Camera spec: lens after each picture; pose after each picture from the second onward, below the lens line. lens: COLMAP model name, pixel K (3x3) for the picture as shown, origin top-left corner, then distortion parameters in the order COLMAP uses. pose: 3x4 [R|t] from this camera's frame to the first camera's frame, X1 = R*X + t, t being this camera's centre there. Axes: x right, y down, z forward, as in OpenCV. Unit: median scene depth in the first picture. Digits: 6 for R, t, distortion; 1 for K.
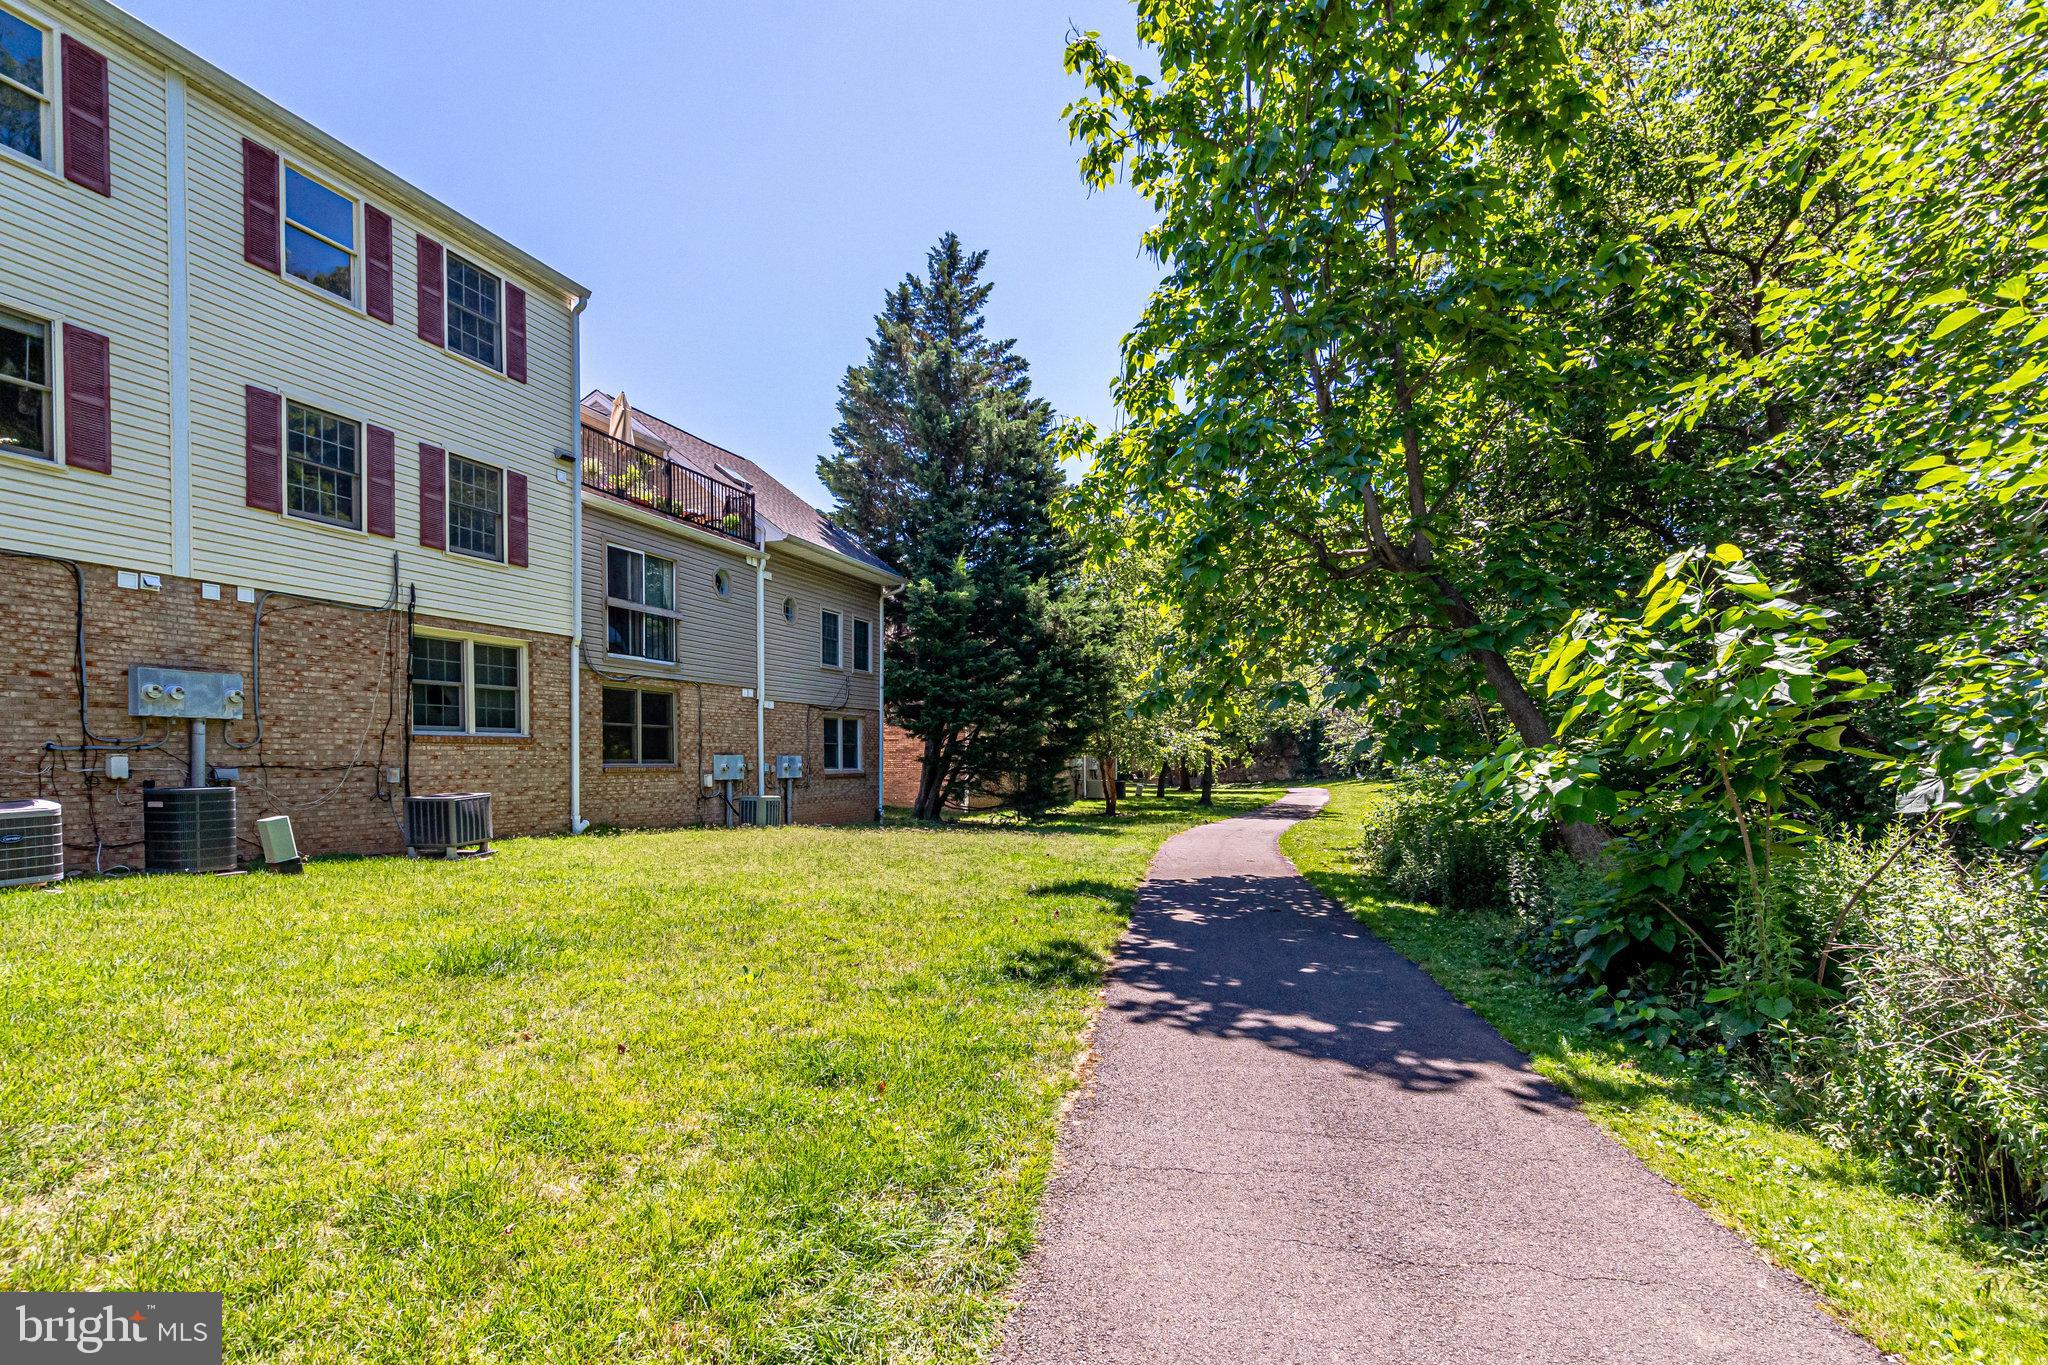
lens RADIAL K [[935.6, 0, 1022.9], [0, 935.6, 781.4], [0, 0, 1]] dist [0.000248, 0.000032]
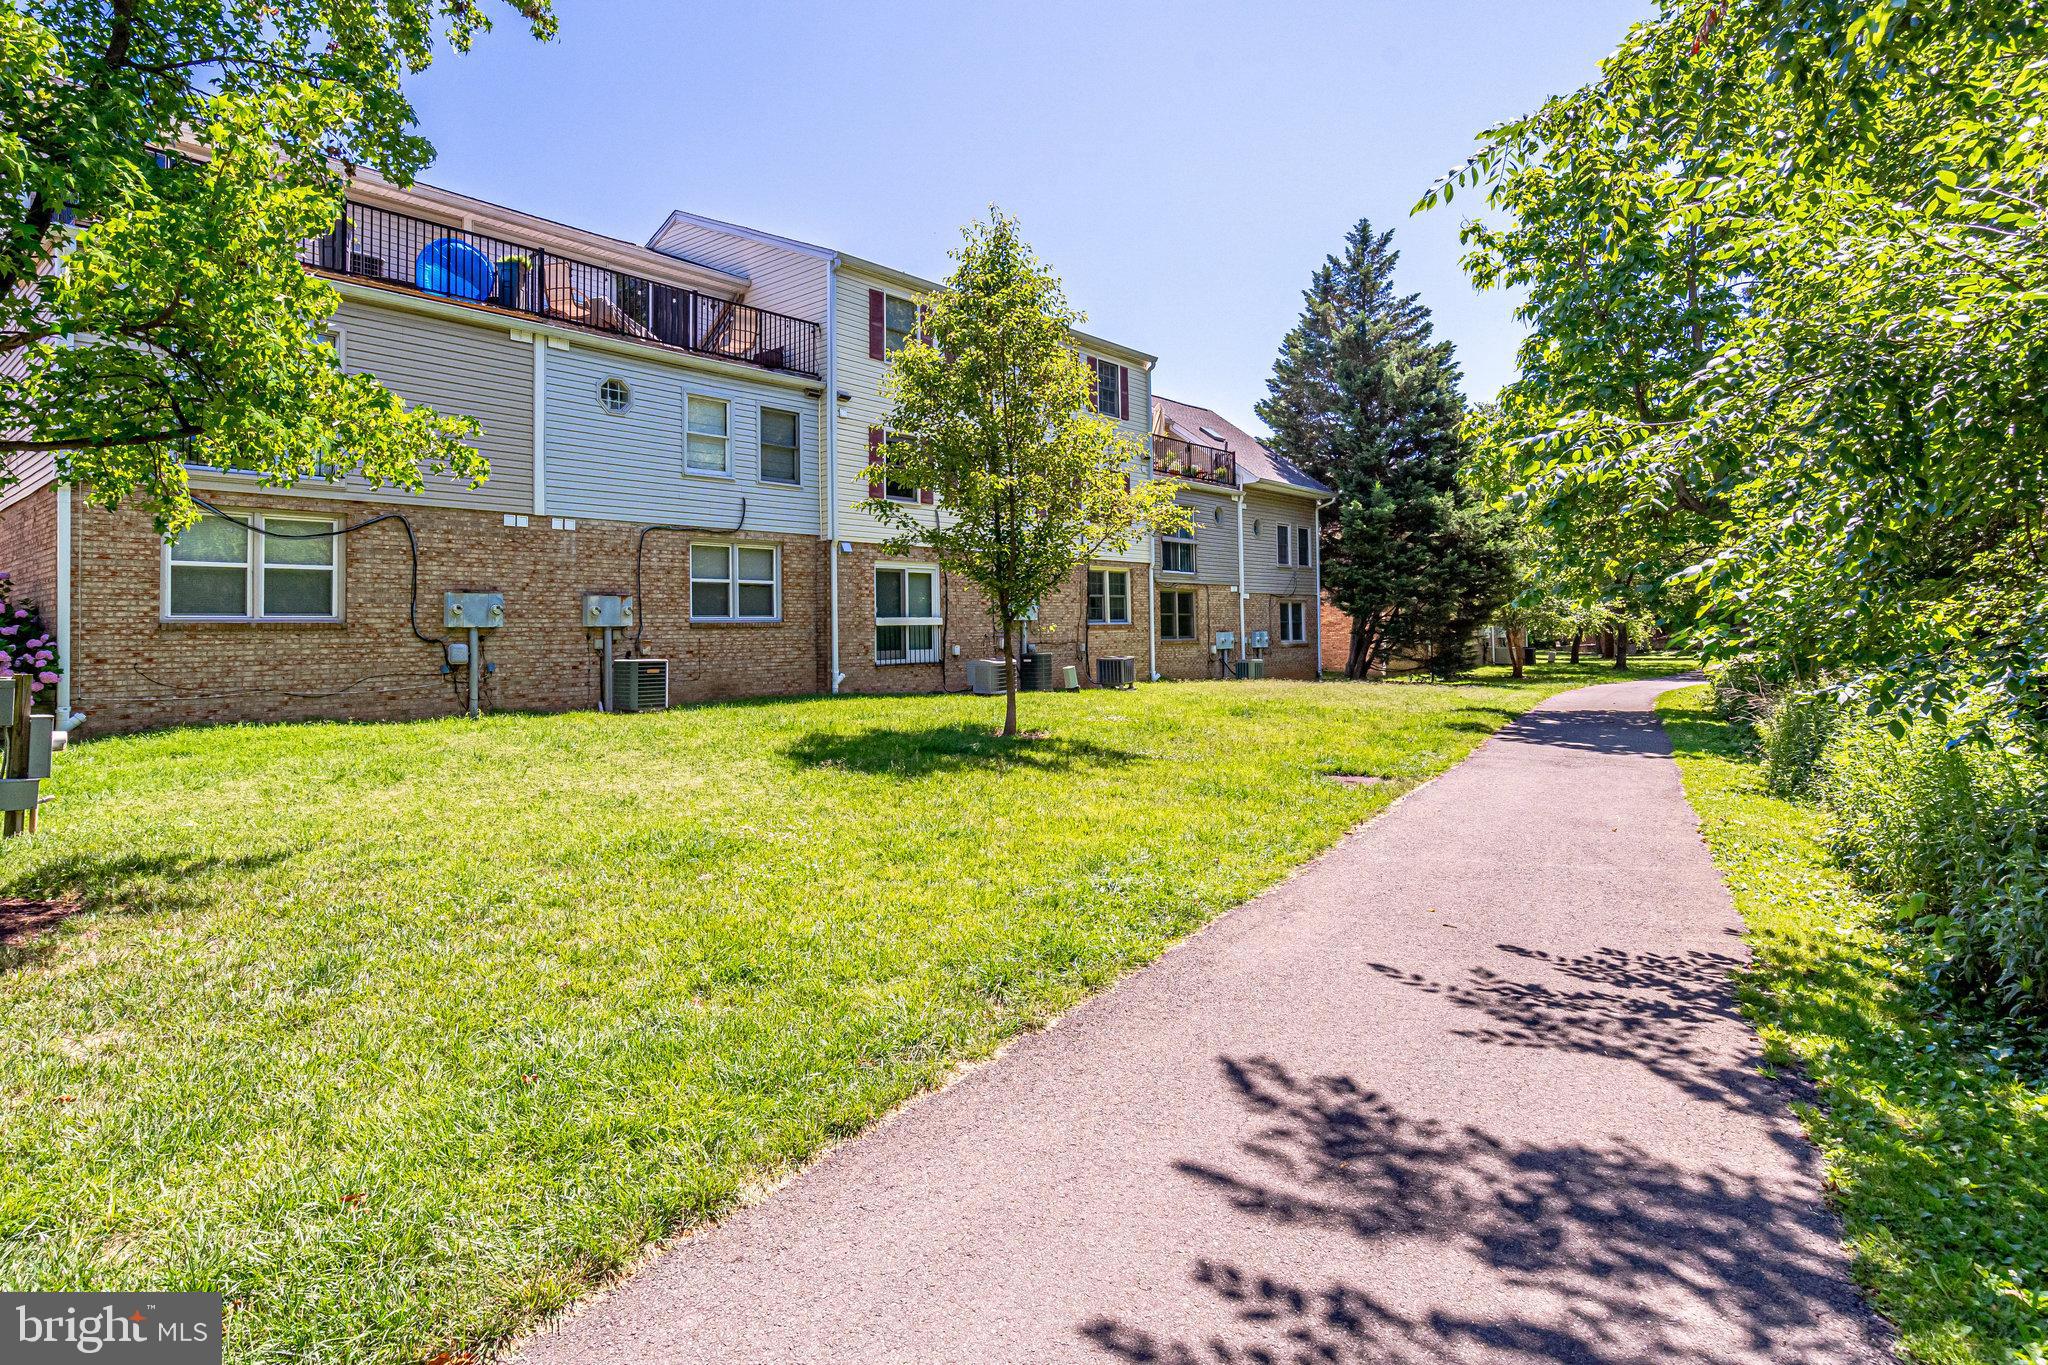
lens RADIAL K [[1059.4, 0, 1023.4], [0, 1059.4, 602.0], [0, 0, 1]] dist [-0.000782, 0.000179]
pose [[0.937349, -0.024025, -0.347561, -0.028469], [0.007176, 0.998739, -0.049685, 0.004964], [0.348317, 0.044078, 0.936340, -0.633558]]
